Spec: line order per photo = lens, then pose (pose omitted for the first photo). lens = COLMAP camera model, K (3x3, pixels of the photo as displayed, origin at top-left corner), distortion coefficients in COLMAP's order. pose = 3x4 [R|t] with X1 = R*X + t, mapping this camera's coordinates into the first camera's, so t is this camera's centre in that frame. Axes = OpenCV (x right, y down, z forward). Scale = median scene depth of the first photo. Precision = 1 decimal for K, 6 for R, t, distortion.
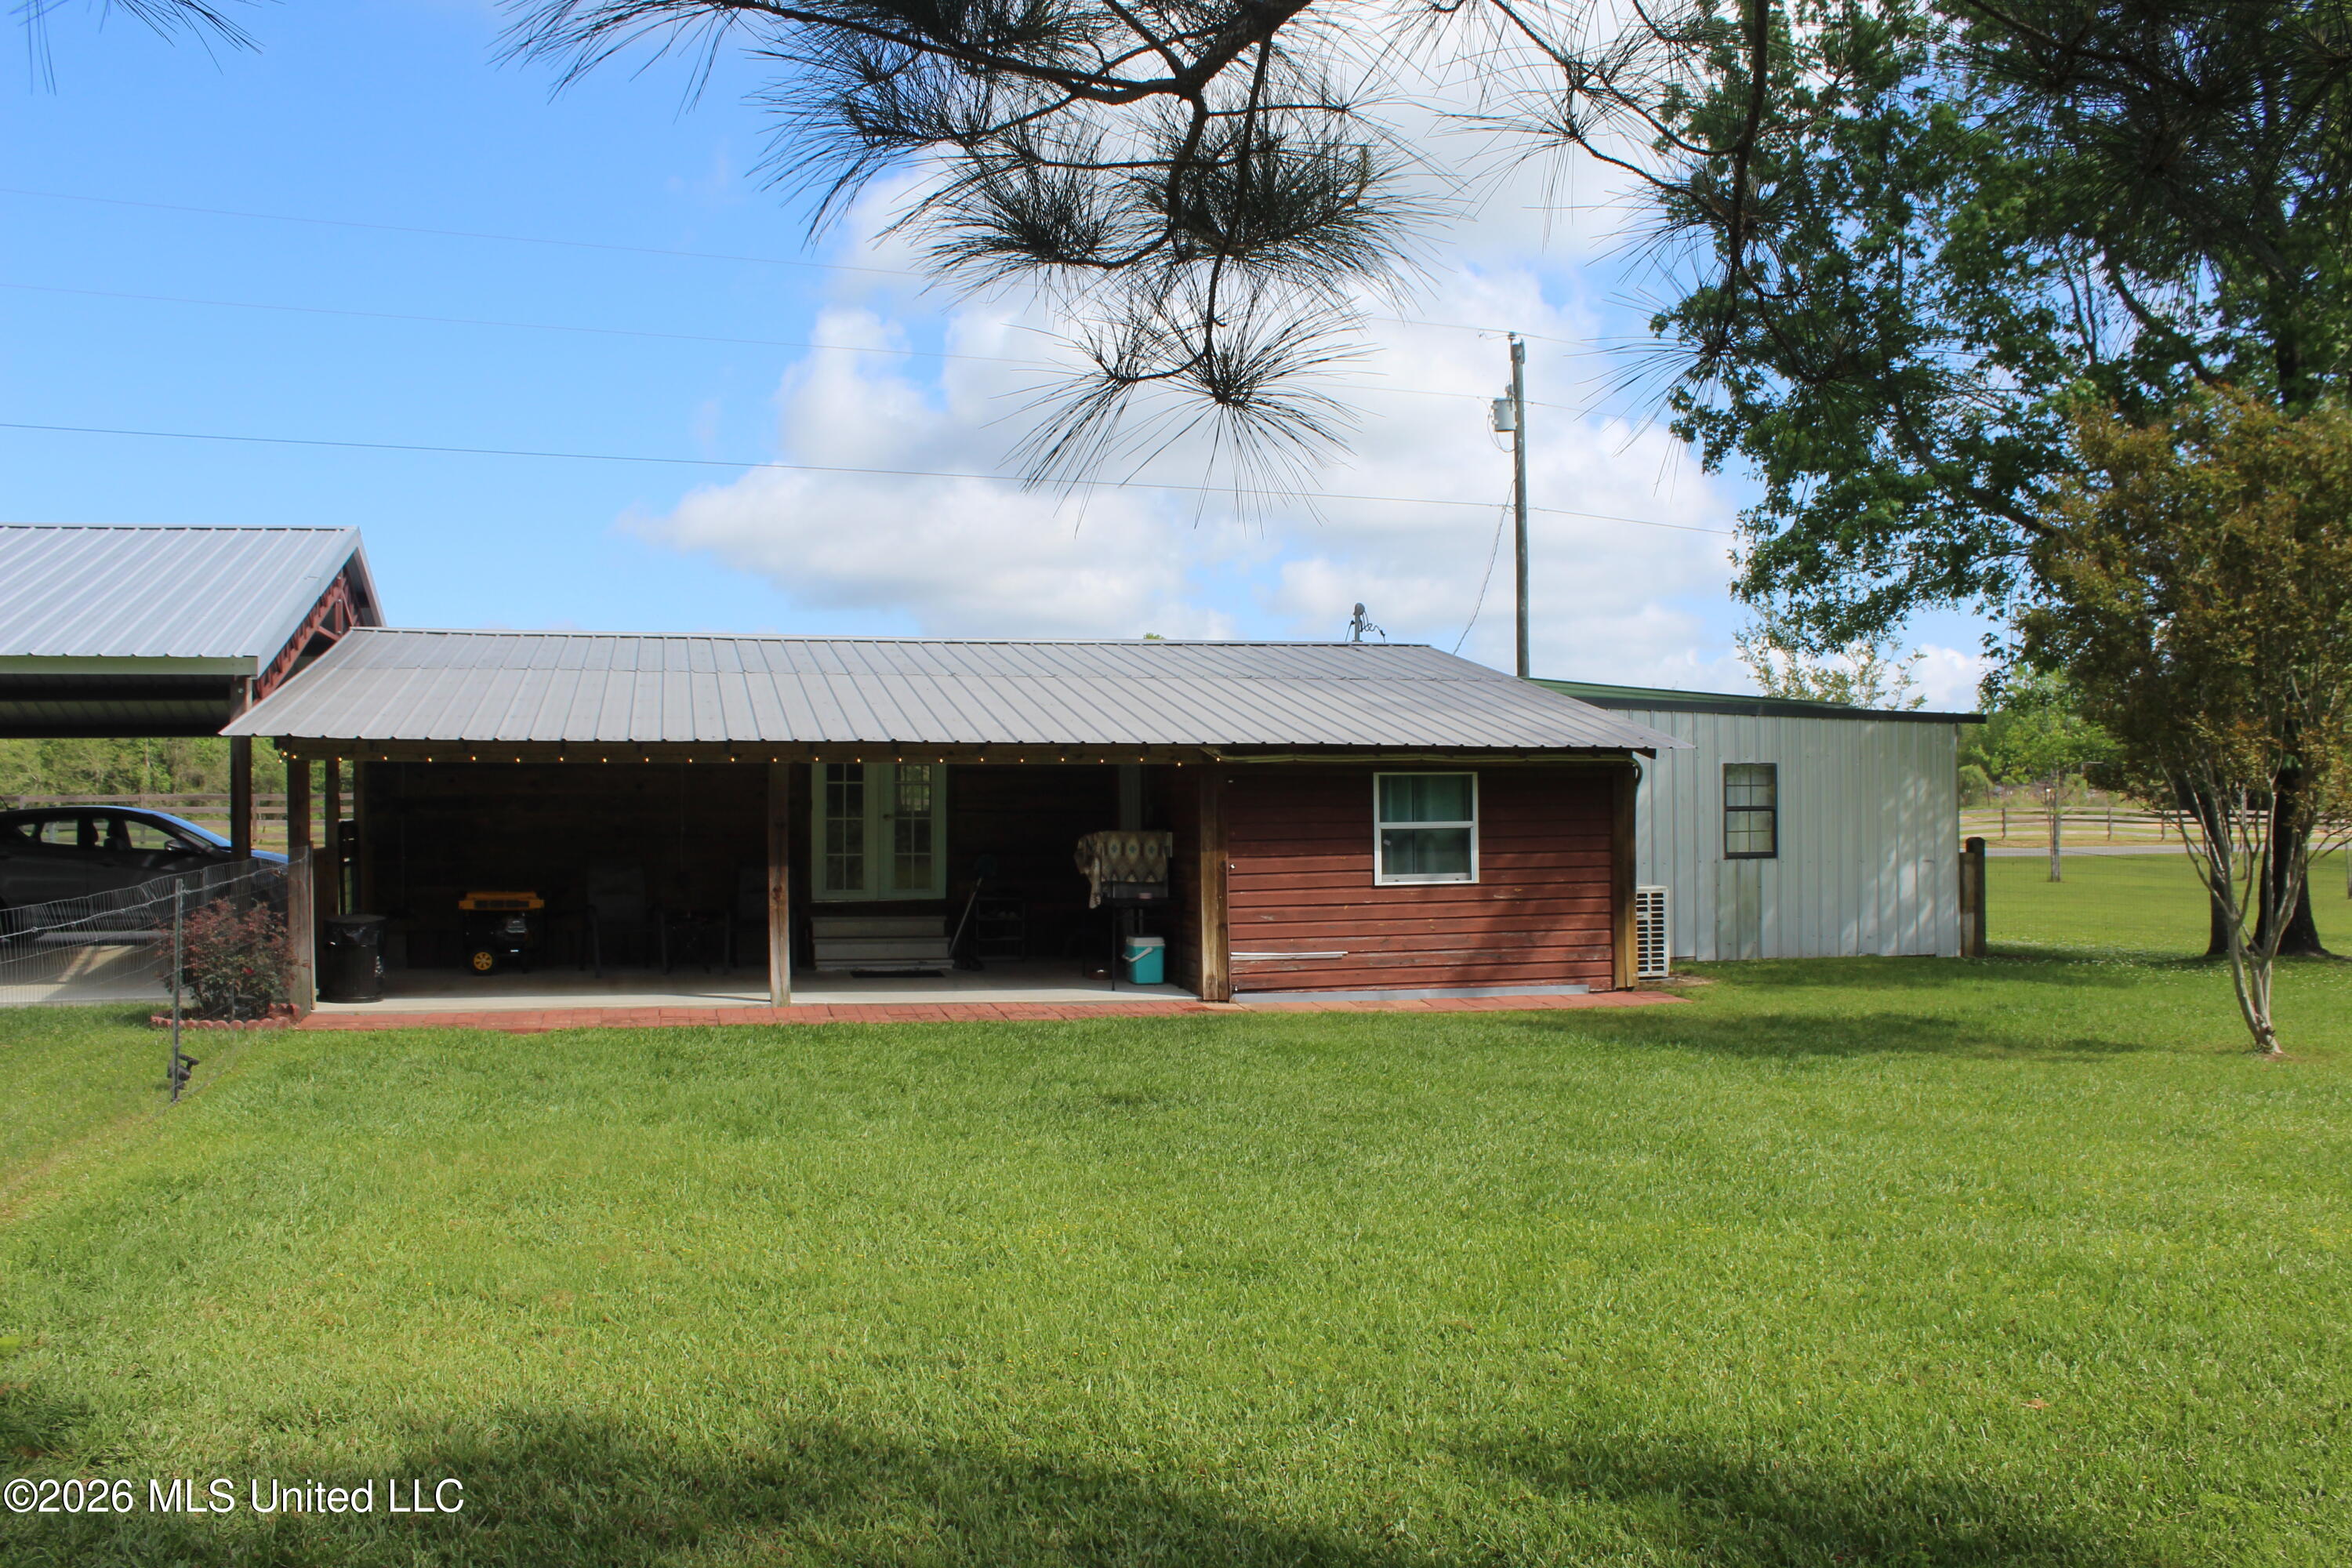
lens RADIAL K [[1969.7, 0, 1186.9], [0, 1969.7, 771.7], [0, 0, 1]] dist [-0.136388, 0.115419]
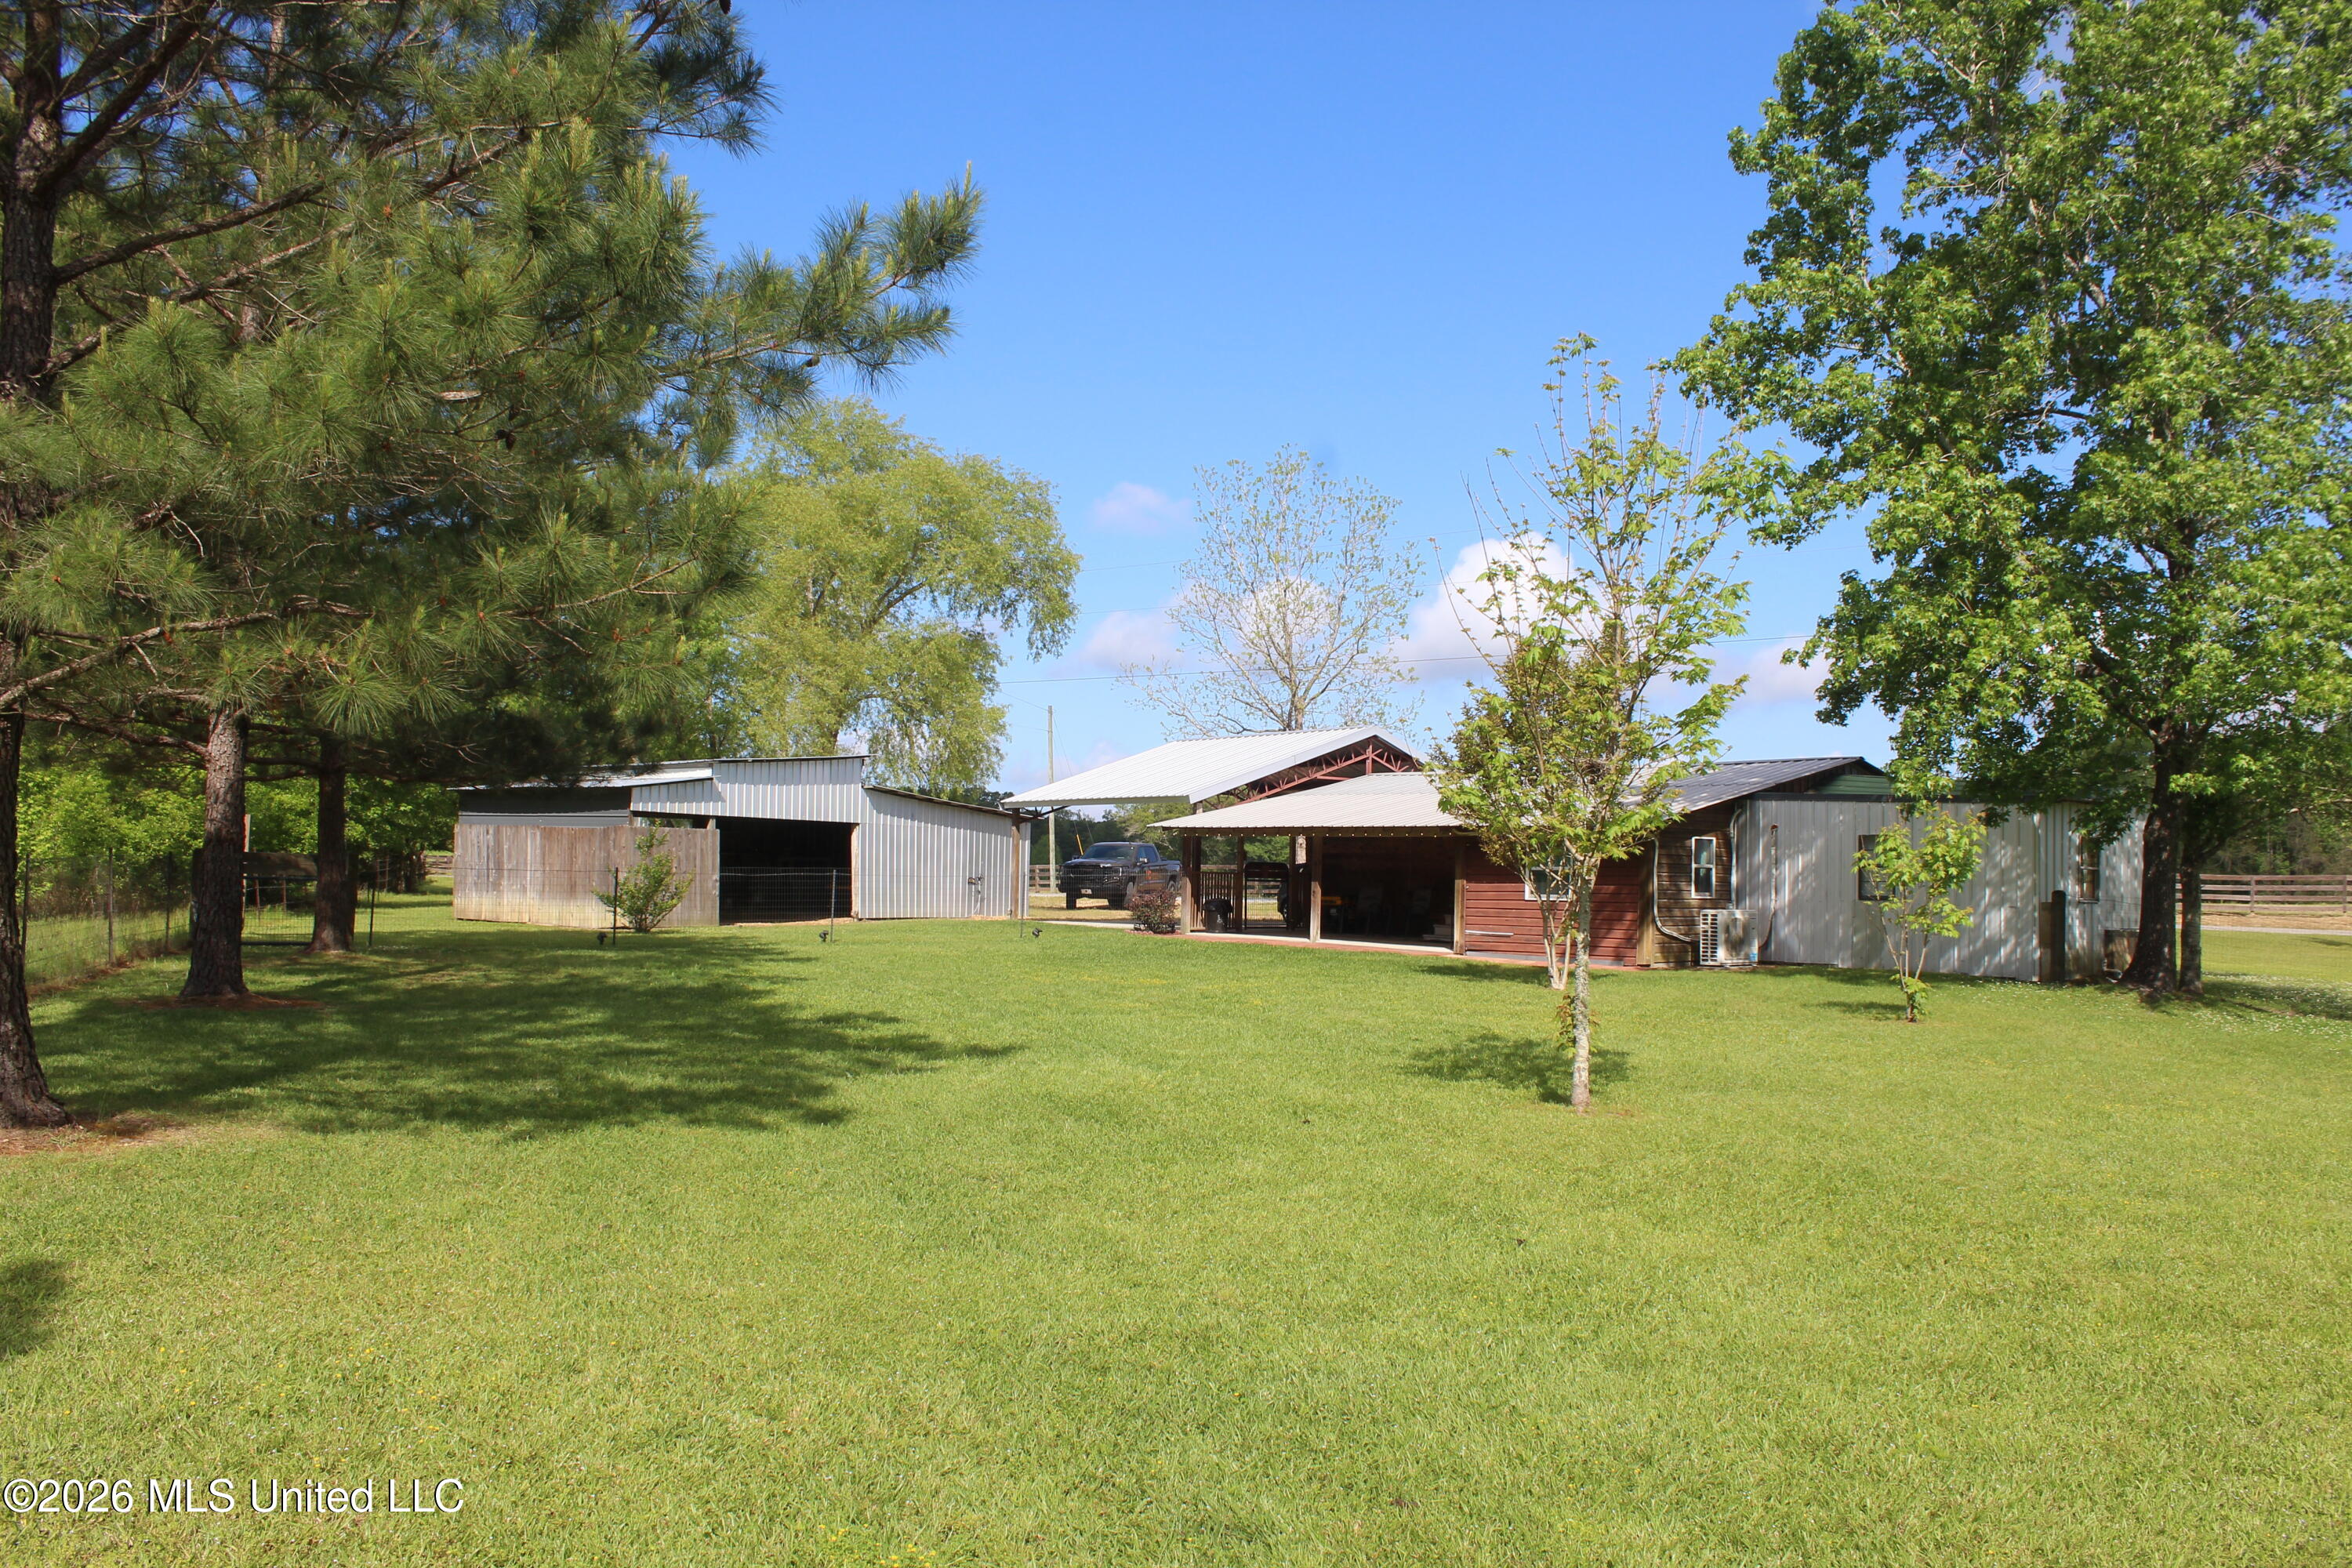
lens RADIAL K [[1969.7, 0, 1172.1], [0, 1969.7, 789.2], [0, 0, 1]] dist [-0.136388, 0.115419]
pose [[0.408849, -0.026919, -0.912205, 1.637362], [-0.009957, 0.999374, -0.033954, 0.018214], [0.912548, 0.022965, 0.408325, -0.083180]]
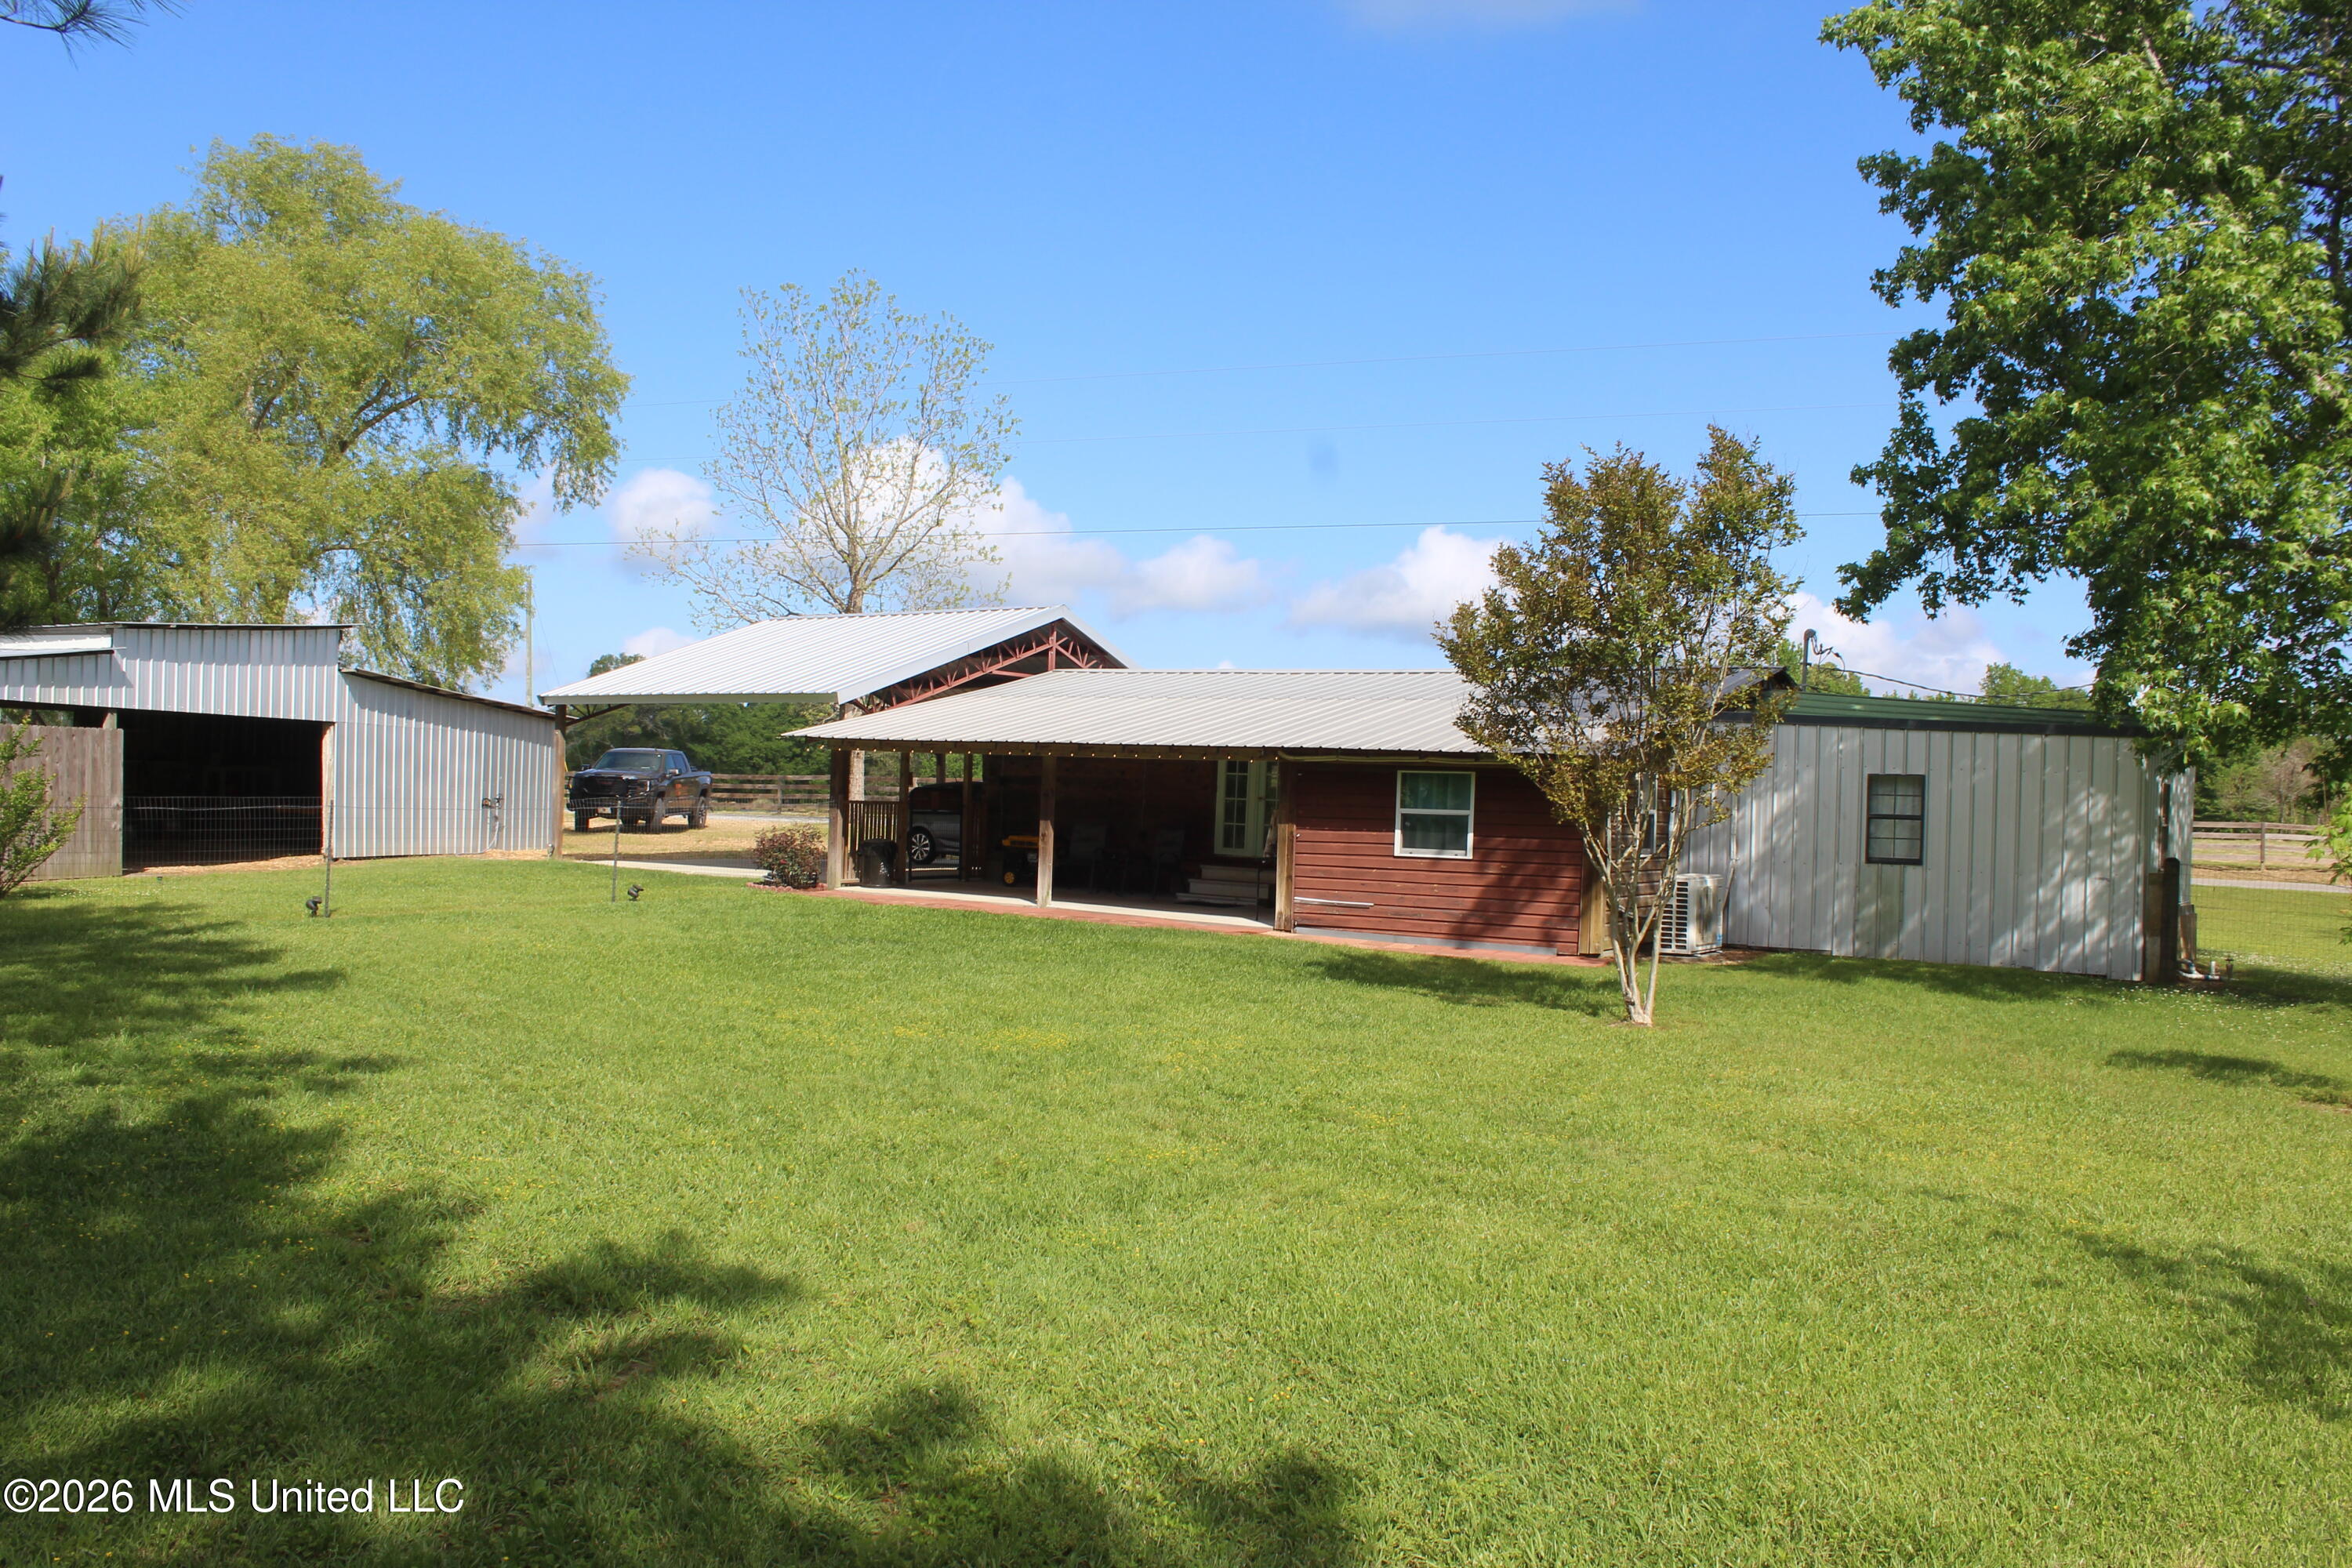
lens RADIAL K [[1969.7, 0, 1179.1], [0, 1969.7, 780.3], [0, 0, 1]] dist [-0.136388, 0.115419]
pose [[0.654956, 0.021212, -0.755369, 0.973022], [-0.024838, 0.999670, 0.006536, 0.002029], [0.755259, 0.014481, 0.655267, 0.020675]]
